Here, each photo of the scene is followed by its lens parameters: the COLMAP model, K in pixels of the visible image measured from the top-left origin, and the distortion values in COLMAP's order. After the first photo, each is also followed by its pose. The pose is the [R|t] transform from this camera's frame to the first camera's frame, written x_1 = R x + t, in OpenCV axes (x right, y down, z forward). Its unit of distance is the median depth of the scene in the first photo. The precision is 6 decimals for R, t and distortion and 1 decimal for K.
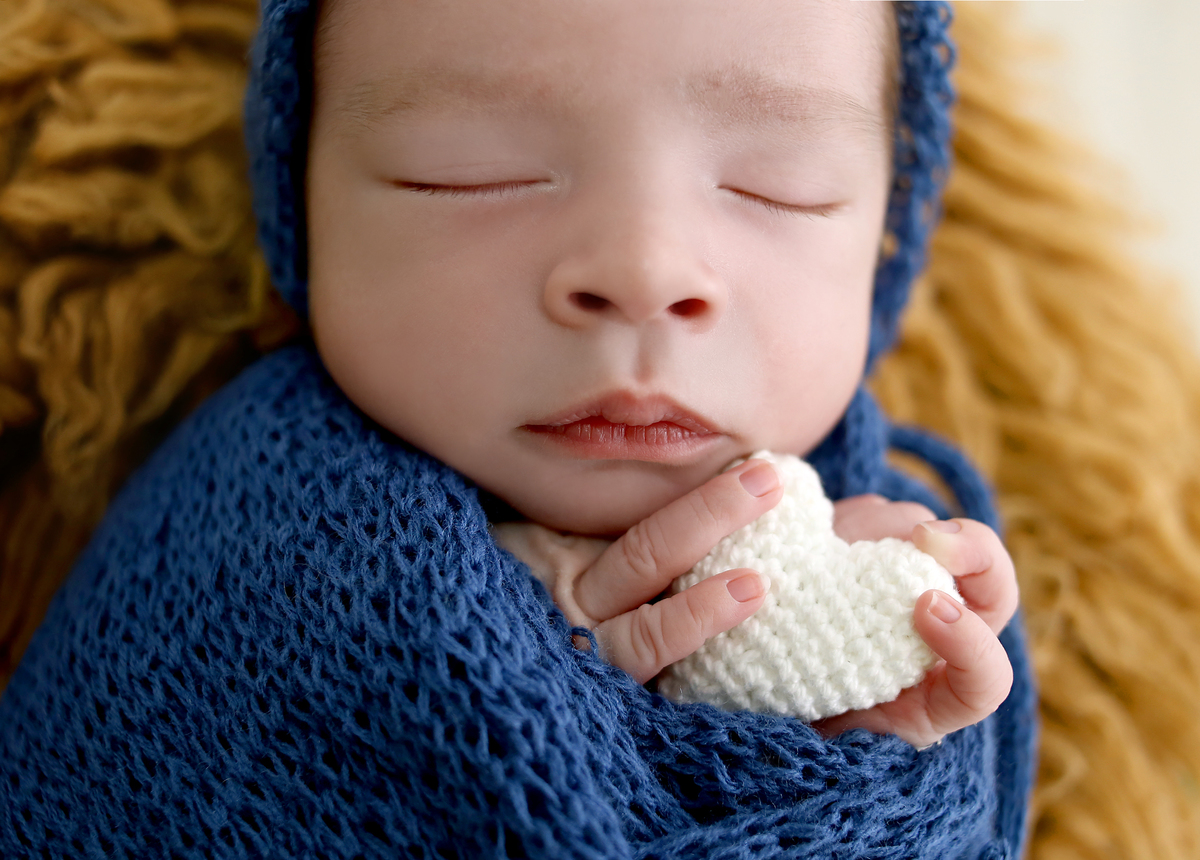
lens RADIAL K [[1418.3, 0, 600.0], [0, 1418.3, 430.0], [0, 0, 1]] dist [-0.005983, -0.034042]
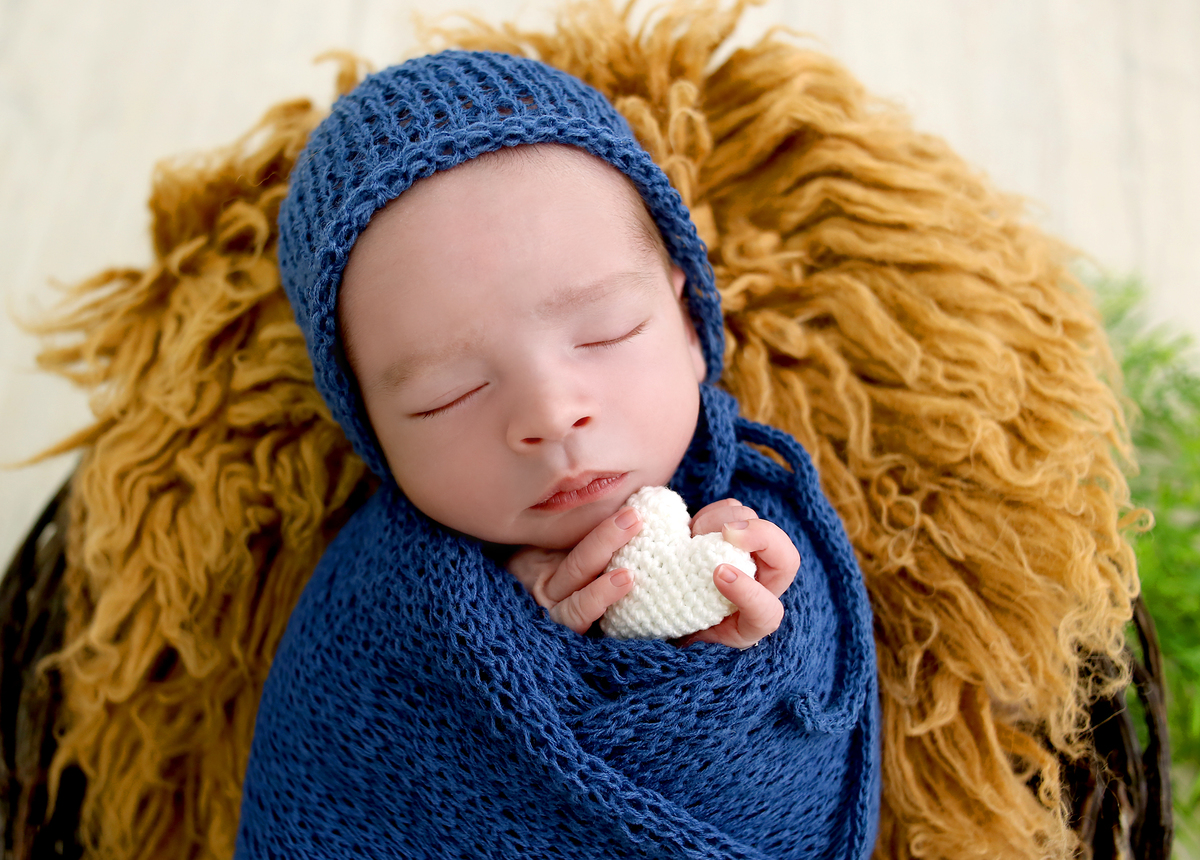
lens RADIAL K [[1418.3, 0, 600.0], [0, 1418.3, 430.0], [0, 0, 1]] dist [-0.005983, -0.034042]
pose [[0.952587, -0.157077, -0.260585, 0.608419], [0.176934, 0.982717, 0.054429, -0.184185], [0.247532, -0.097954, 0.963915, -0.791048]]
